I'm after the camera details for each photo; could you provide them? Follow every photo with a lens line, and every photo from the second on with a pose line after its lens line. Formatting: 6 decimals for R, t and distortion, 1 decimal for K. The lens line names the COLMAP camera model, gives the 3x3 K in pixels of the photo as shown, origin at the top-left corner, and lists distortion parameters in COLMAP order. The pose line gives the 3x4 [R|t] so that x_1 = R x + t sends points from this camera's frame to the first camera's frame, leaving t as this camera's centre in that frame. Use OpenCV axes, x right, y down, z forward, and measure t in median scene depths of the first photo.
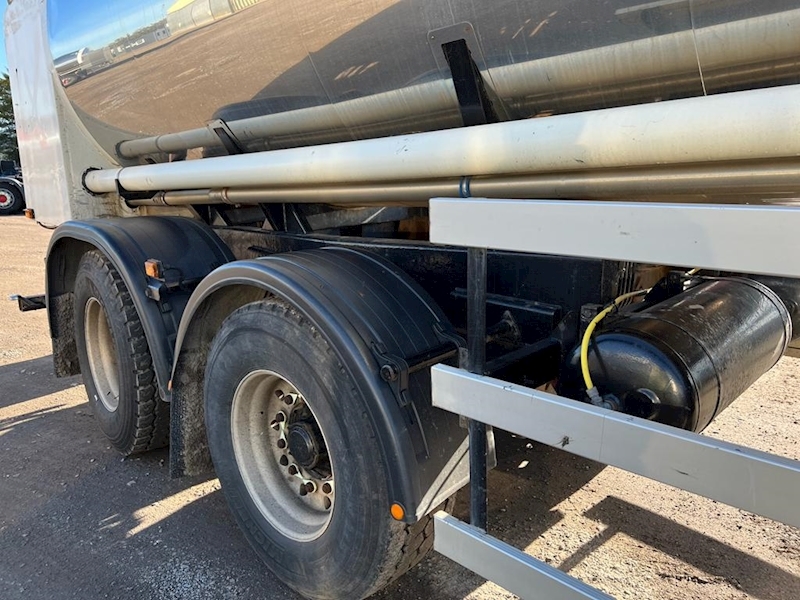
lens RADIAL K [[598.5, 0, 406.6], [0, 598.5, 300.5], [0, 0, 1]] dist [0.061845, -0.065460]
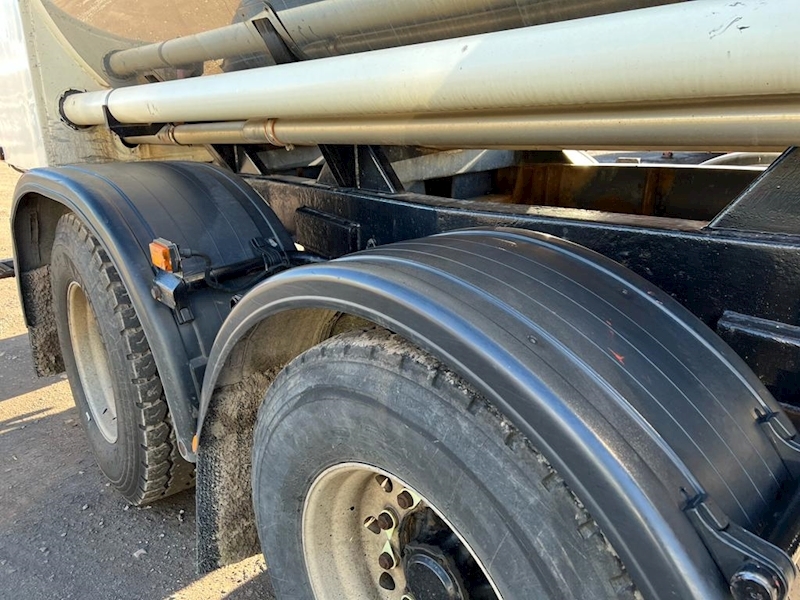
lens RADIAL K [[598.5, 0, 402.3], [0, 598.5, 298.7], [0, 0, 1]] dist [0.061845, -0.065460]
pose [[0.999813, 0.012116, -0.015089, -0.154061], [-0.010560, 0.995010, 0.099214, -0.065108], [0.016216, -0.099036, 0.994952, 0.359884]]
